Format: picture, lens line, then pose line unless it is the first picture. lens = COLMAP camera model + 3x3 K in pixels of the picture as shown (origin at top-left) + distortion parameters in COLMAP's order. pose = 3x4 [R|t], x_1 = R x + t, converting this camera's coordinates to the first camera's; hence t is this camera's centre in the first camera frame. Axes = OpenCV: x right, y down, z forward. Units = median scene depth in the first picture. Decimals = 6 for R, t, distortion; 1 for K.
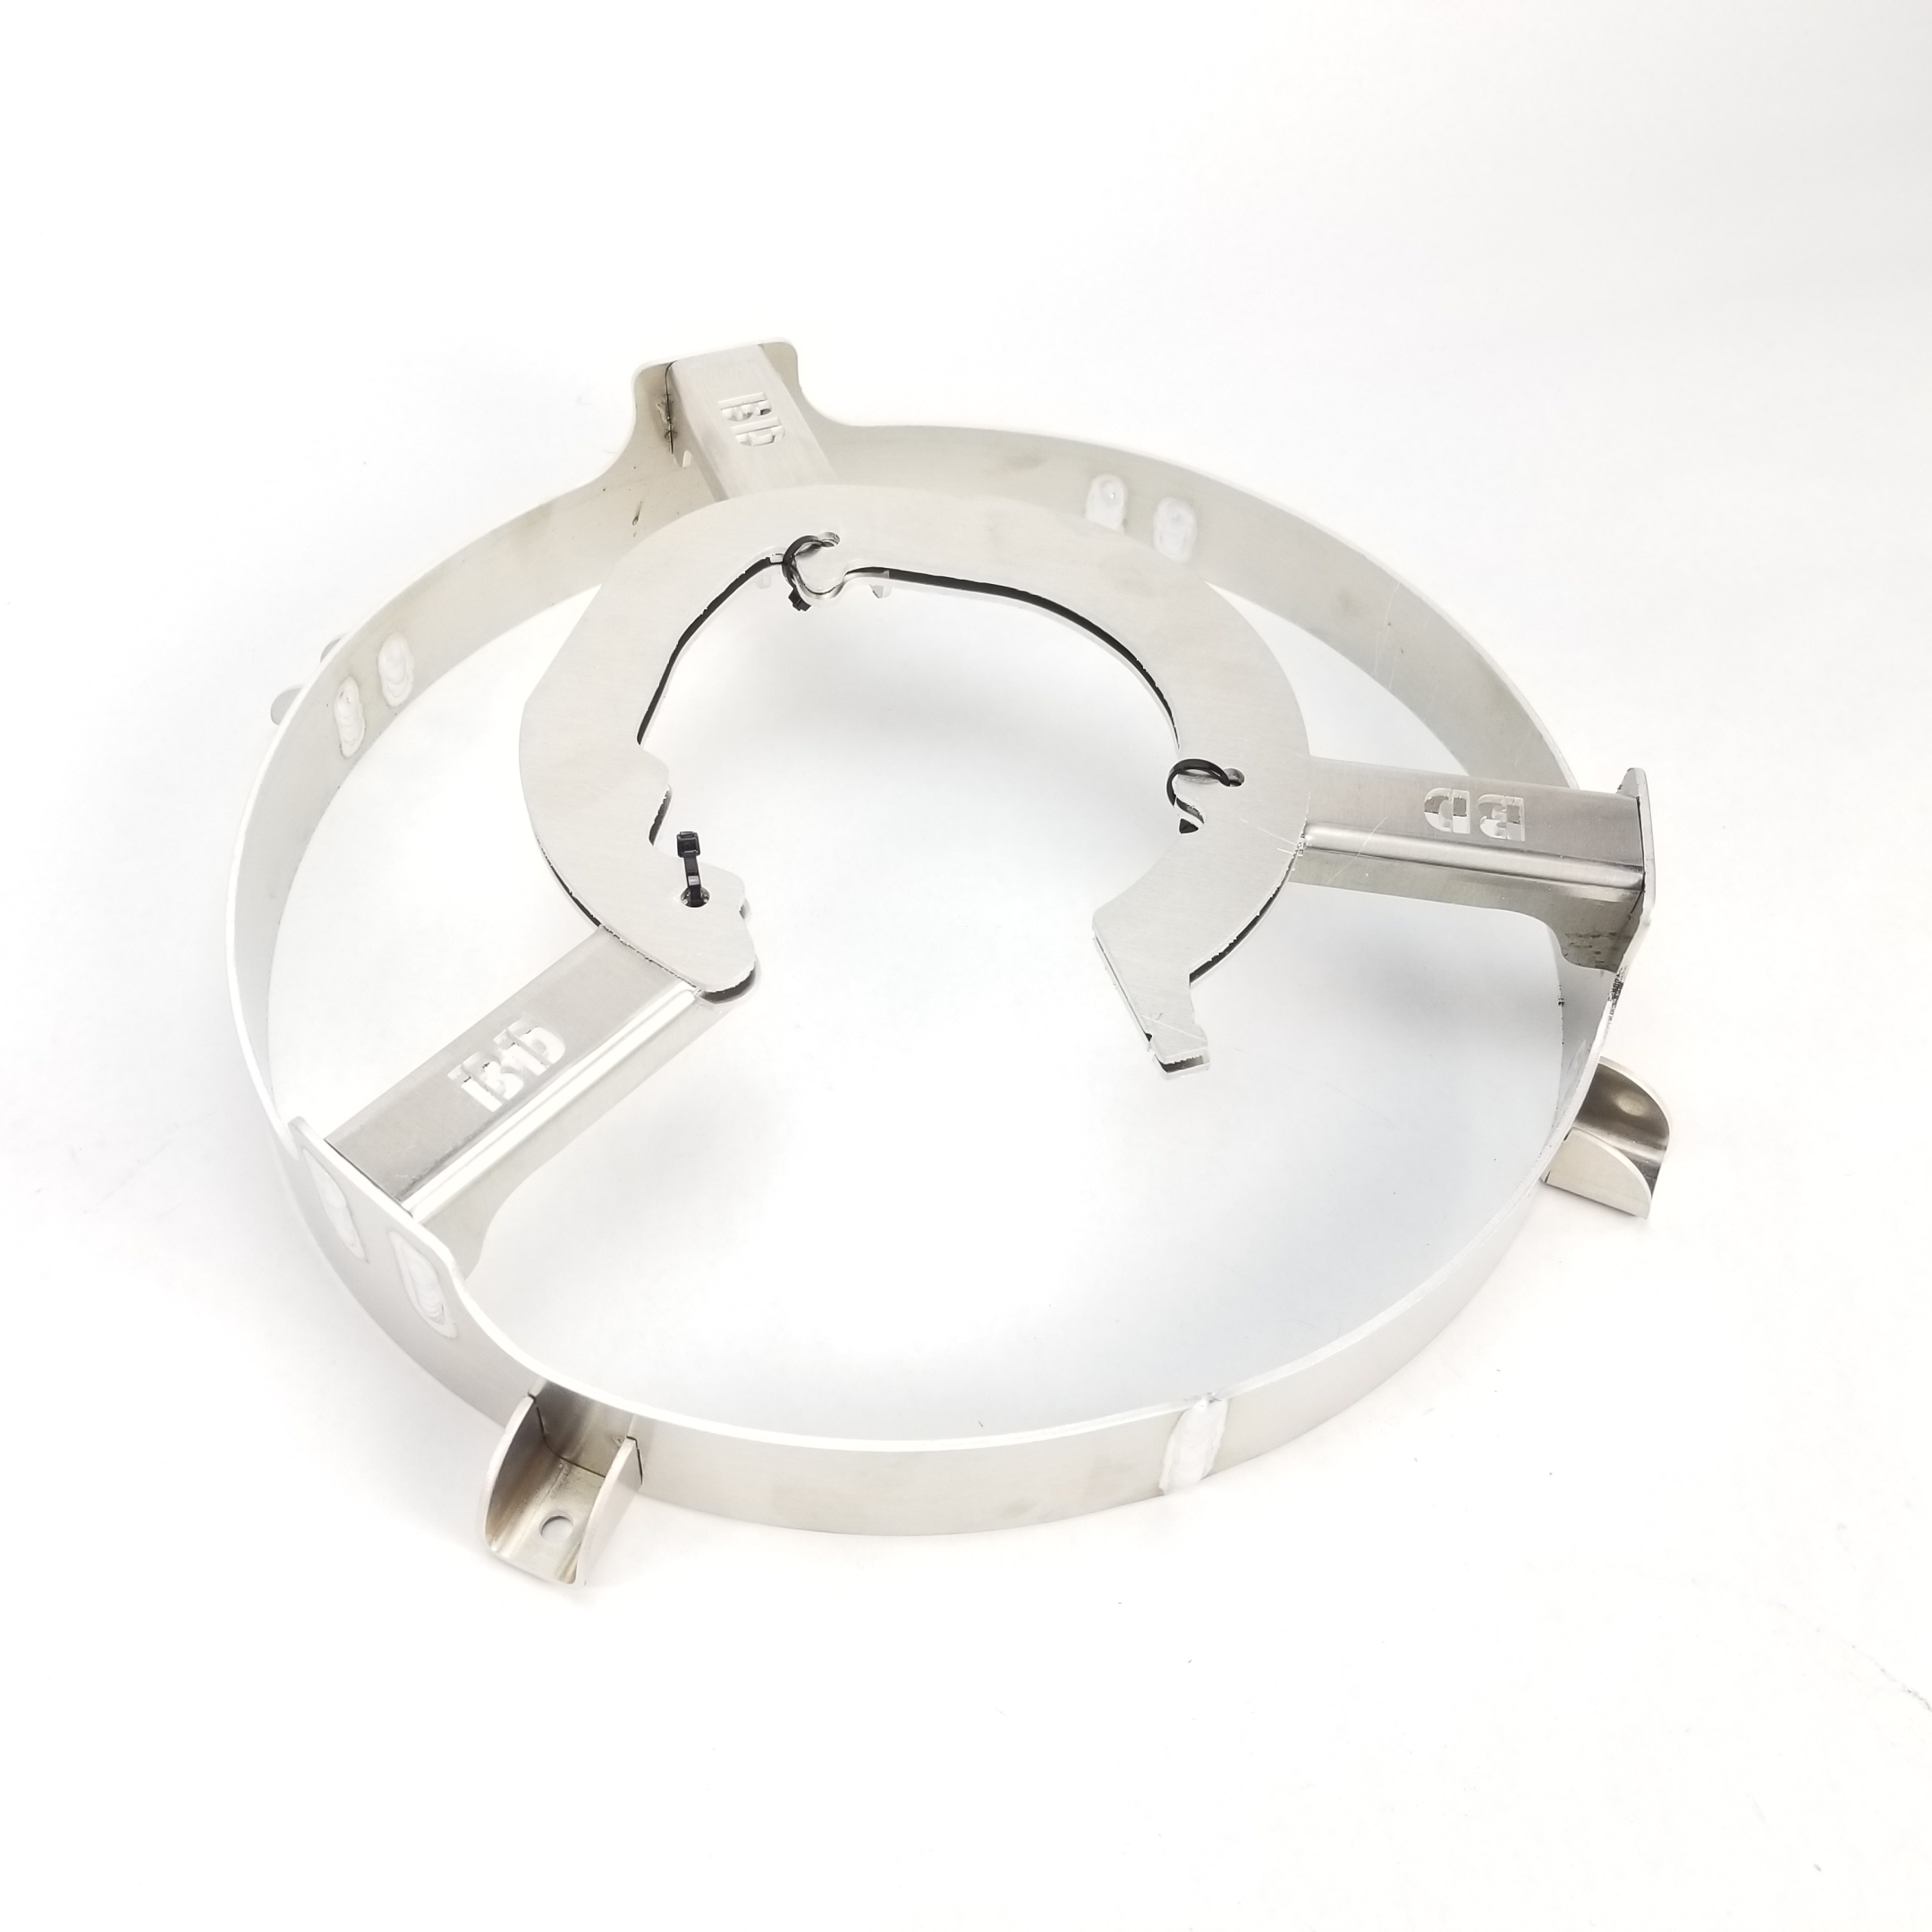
lens RADIAL K [[2066.3, 0, 931.7], [0, 2066.3, 932.0], [0, 0, 1]] dist [0.160883, -0.337860]
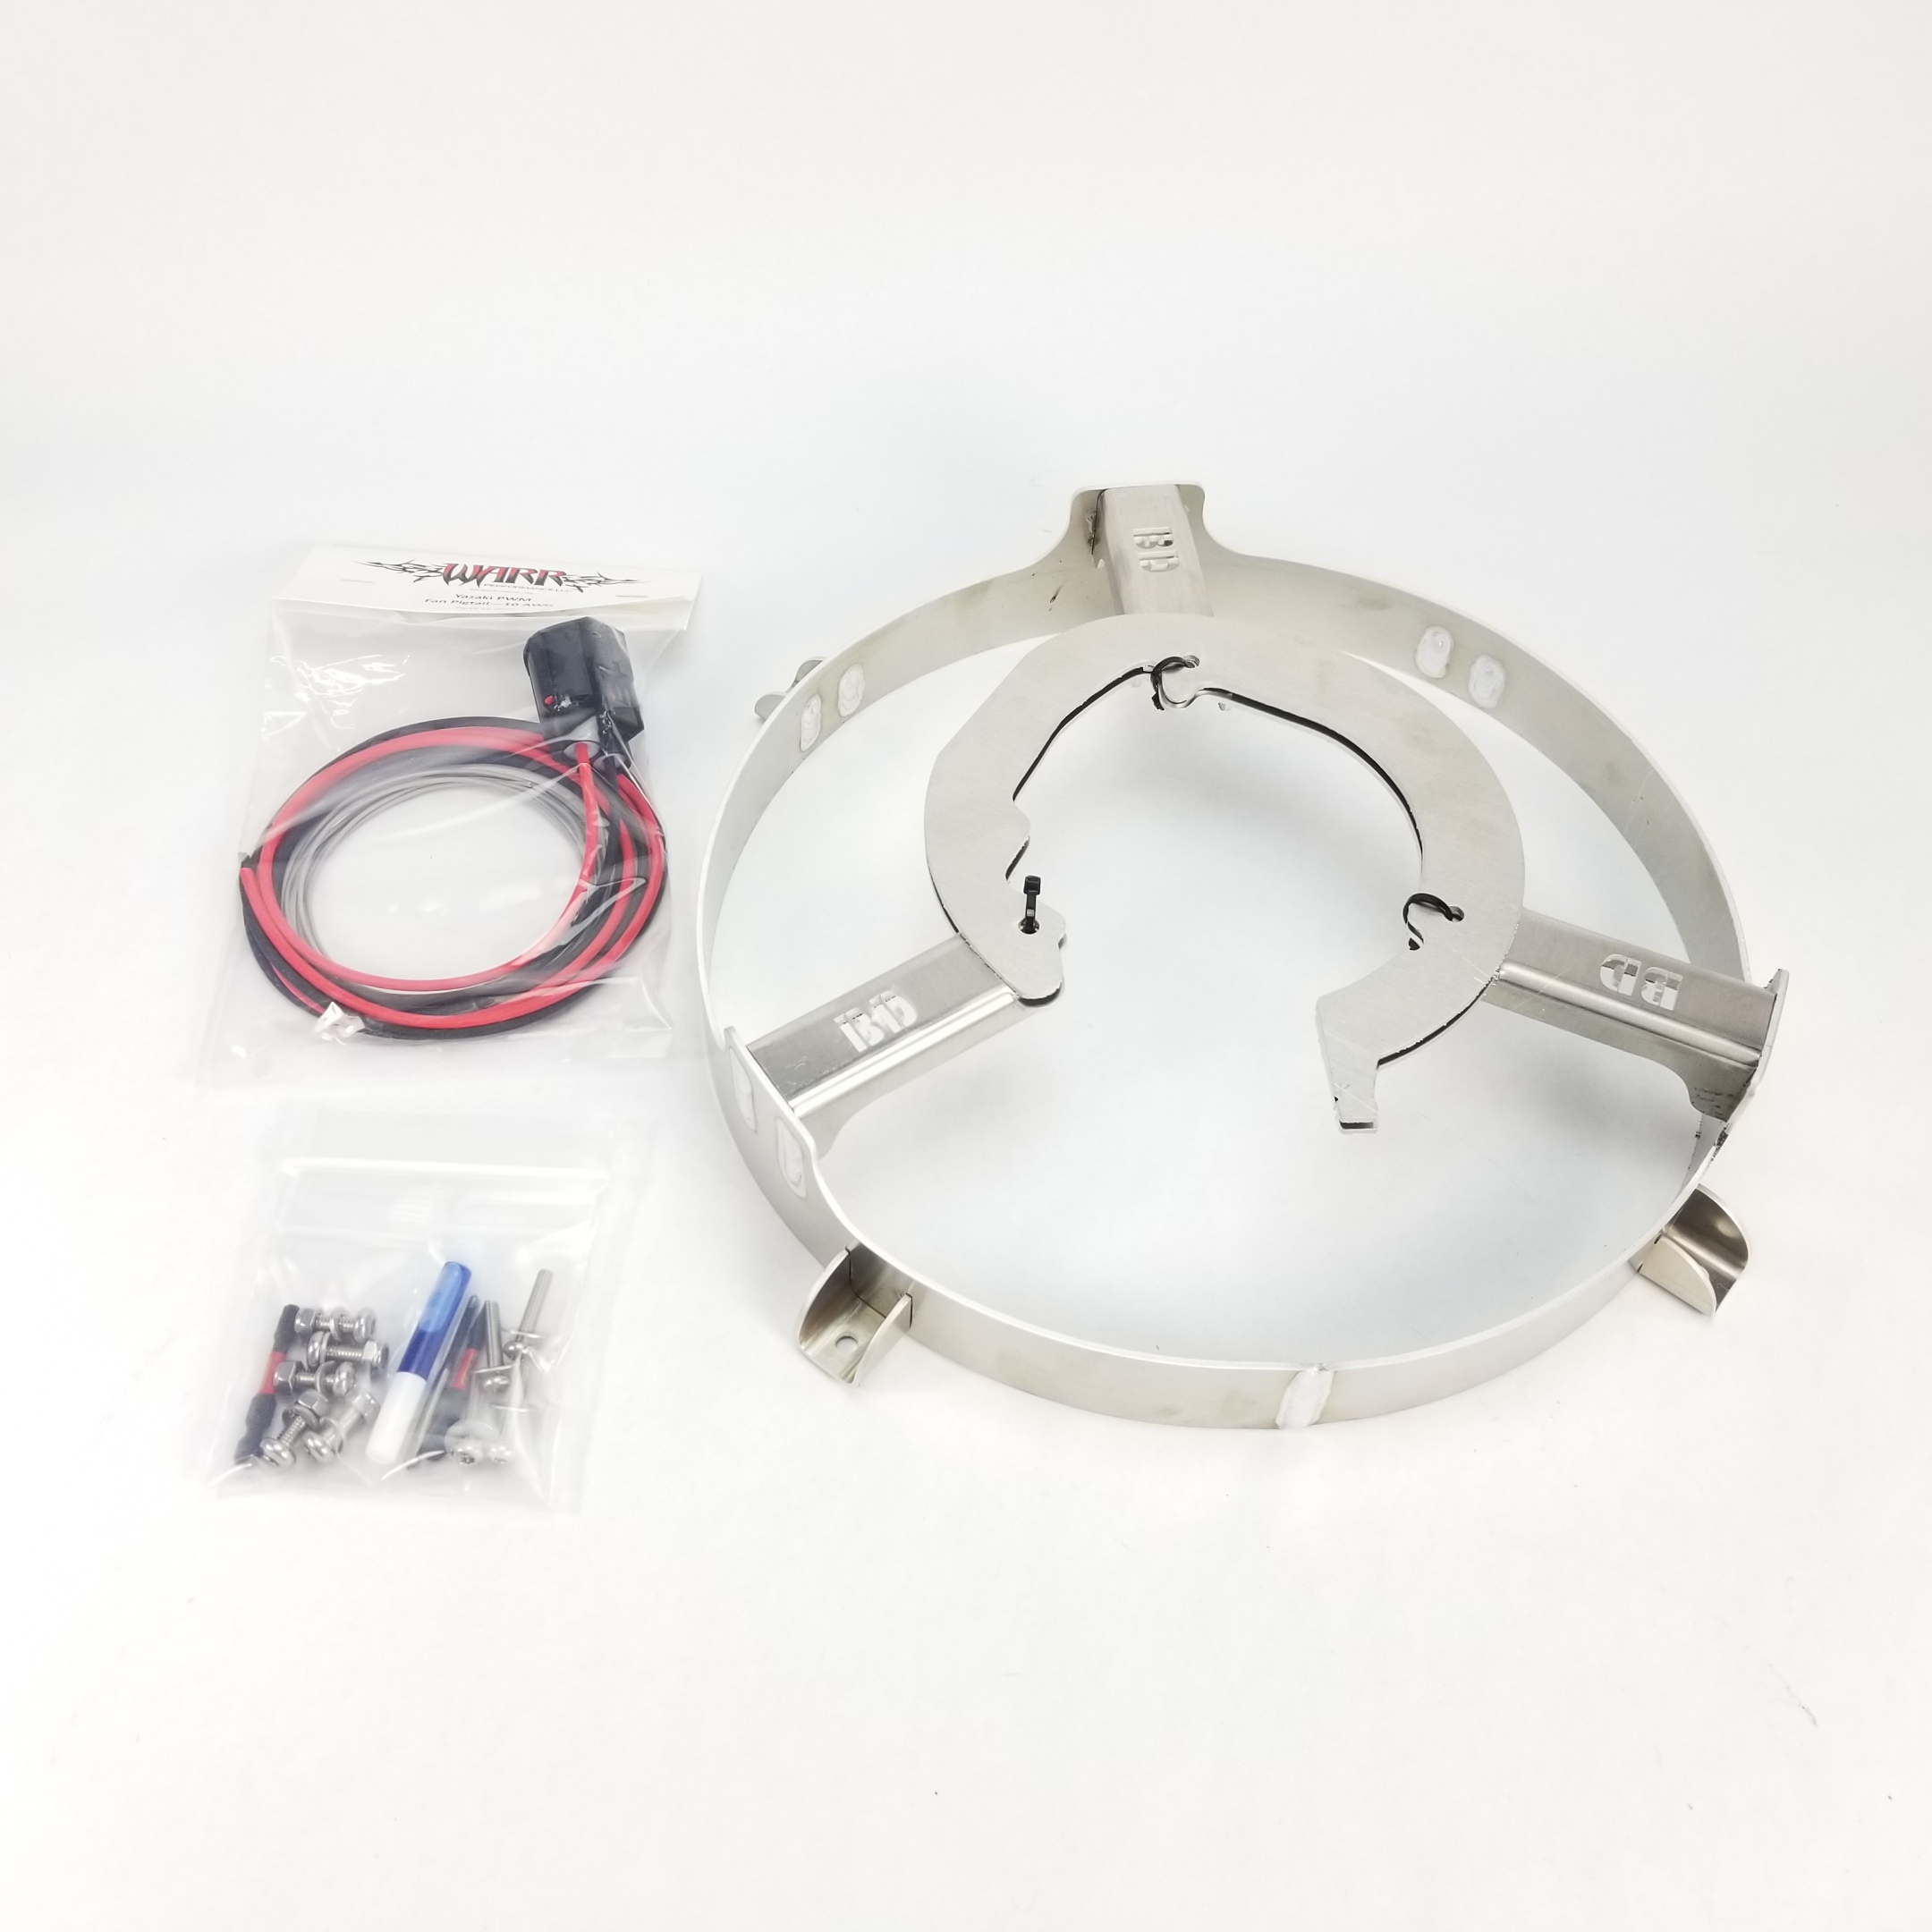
lens RADIAL K [[2059.6, 0, 938.6], [0, 2059.6, 966.2], [0, 0, 1]] dist [0.146637, -0.293453]
pose [[0.965361, 0.206402, -0.159611, 0.047998], [-0.197101, 0.977719, 0.072233, -0.073267], [0.170964, -0.038271, 0.984534, -0.332211]]
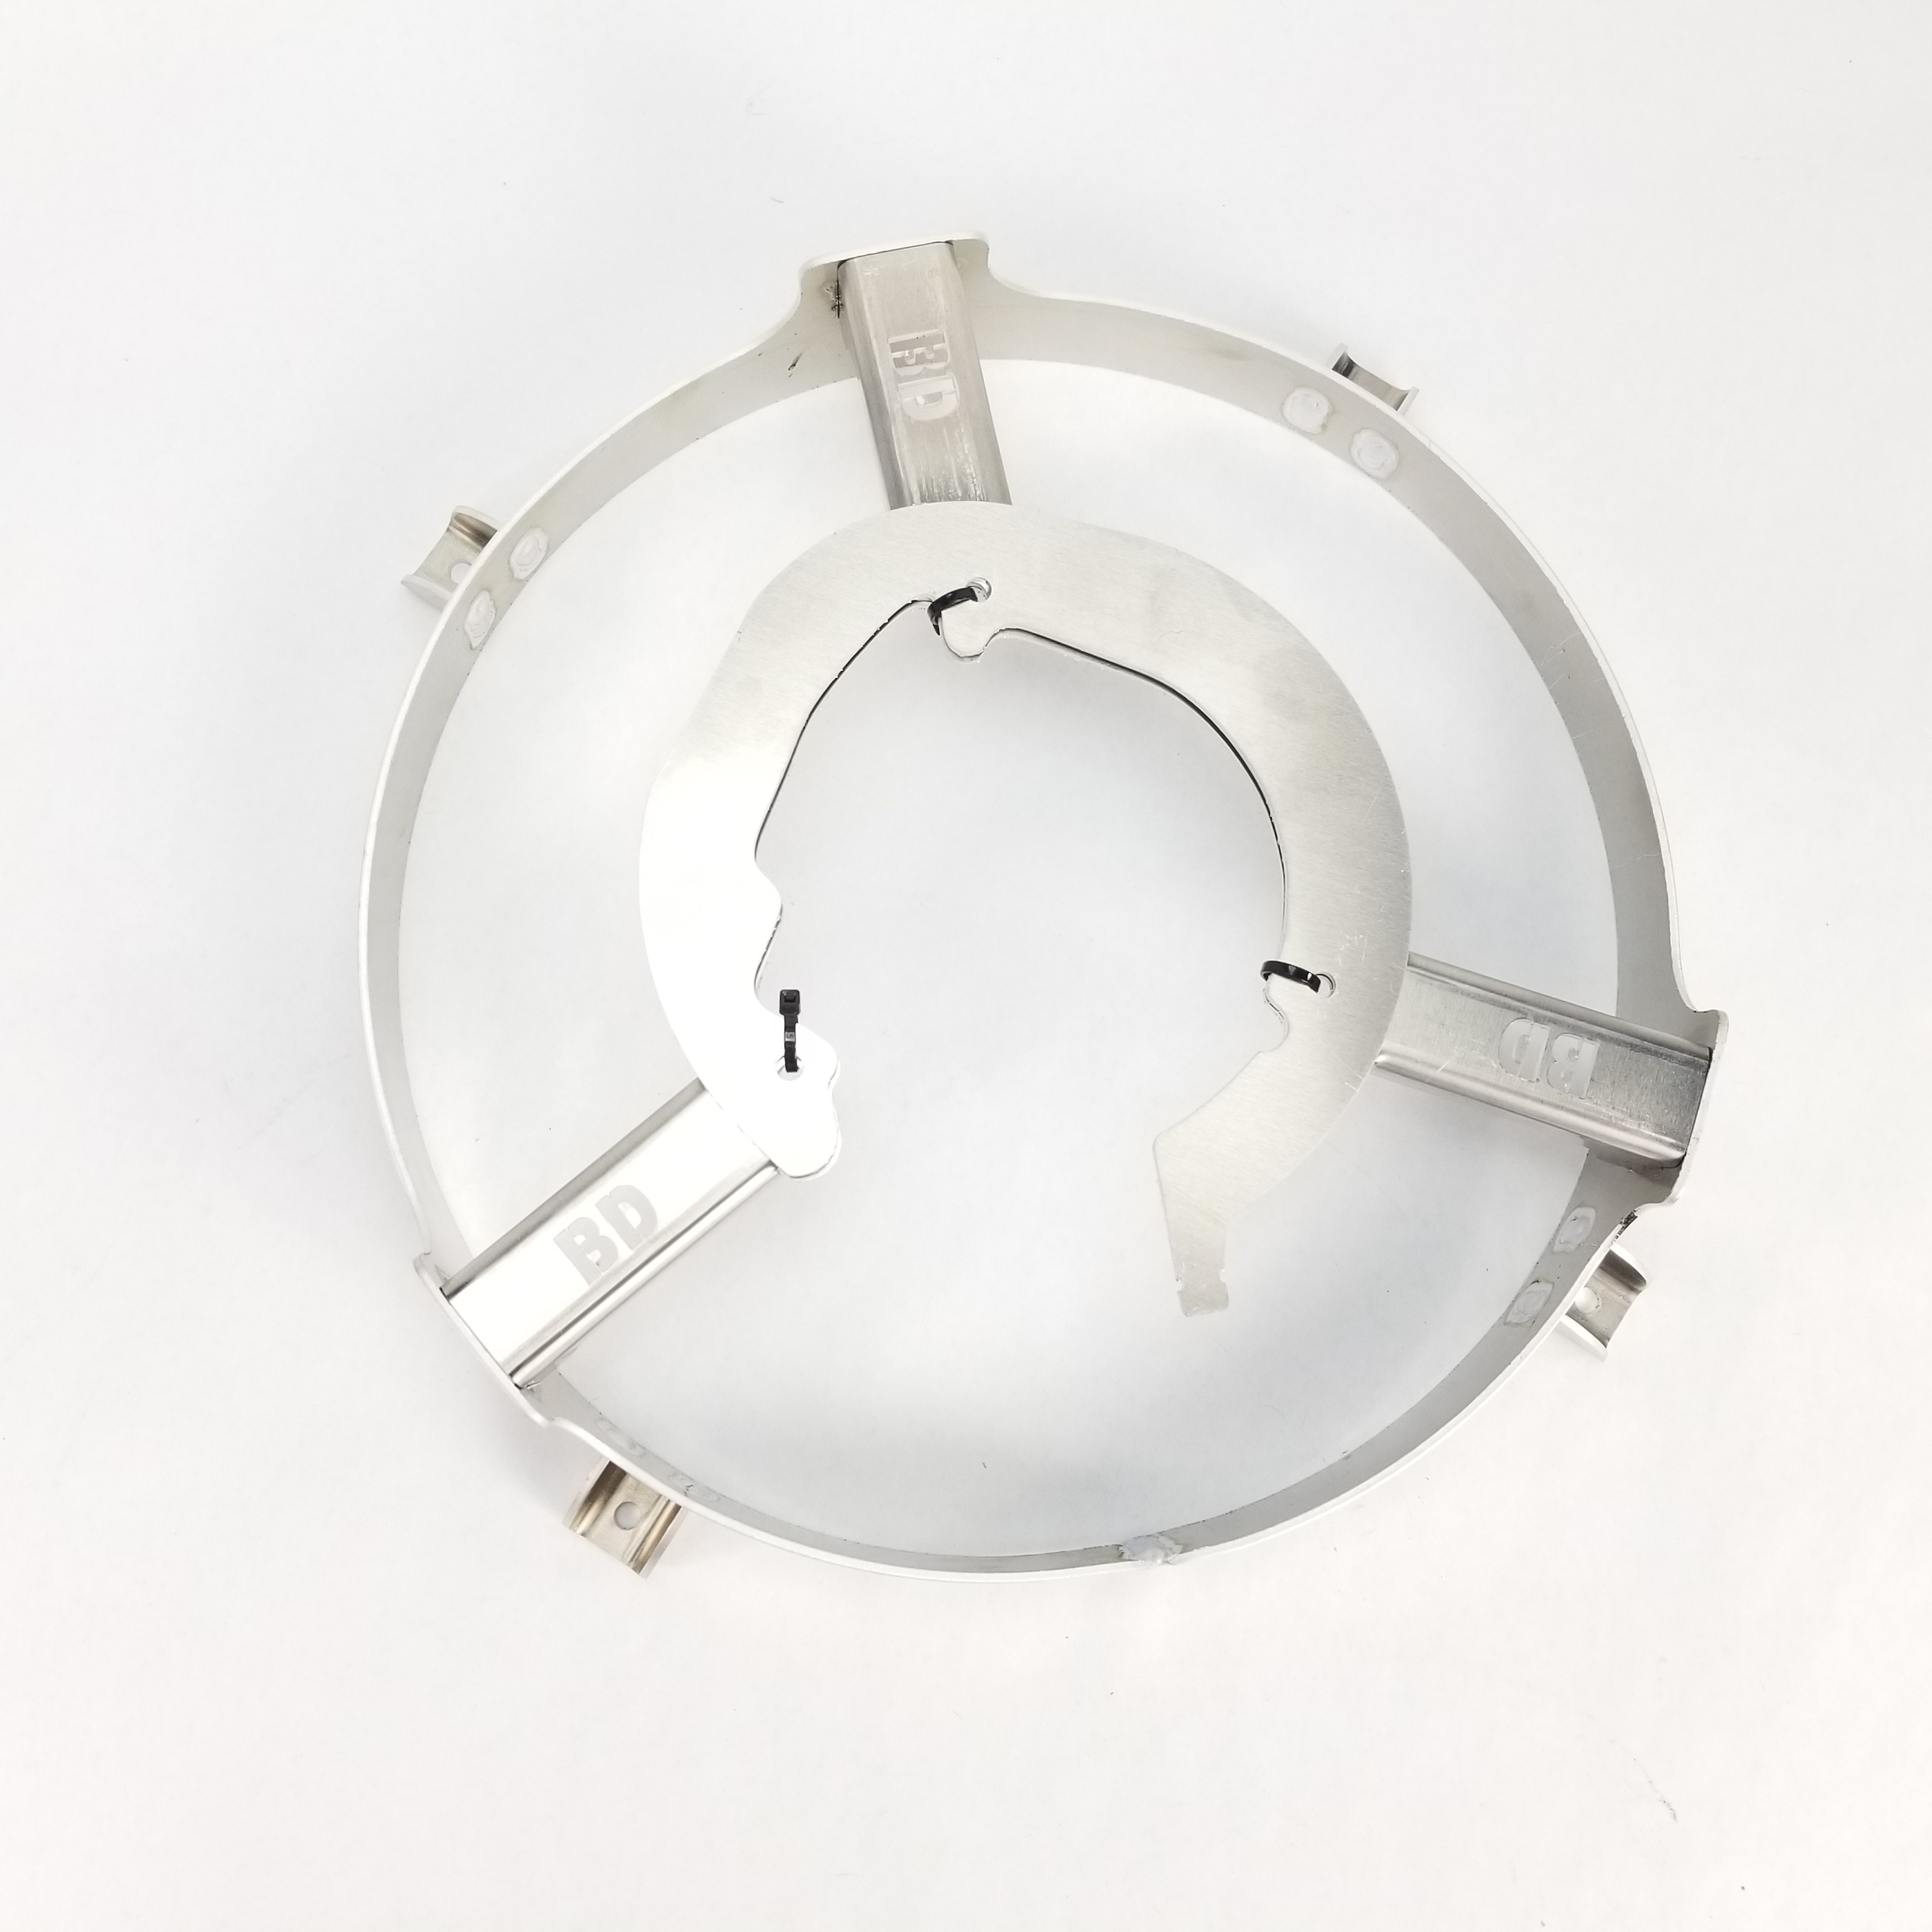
lens RADIAL K [[2011.3, 0, 966.0], [0, 2011.3, 966.0], [0, 0, 1]] dist [0.157061, -0.342448]
pose [[0.986821, 0.161813, 0.000456, -0.031741], [-0.139334, 0.848293, 0.510868, -0.570379], [0.082278, -0.504199, 0.859659, 0.134580]]
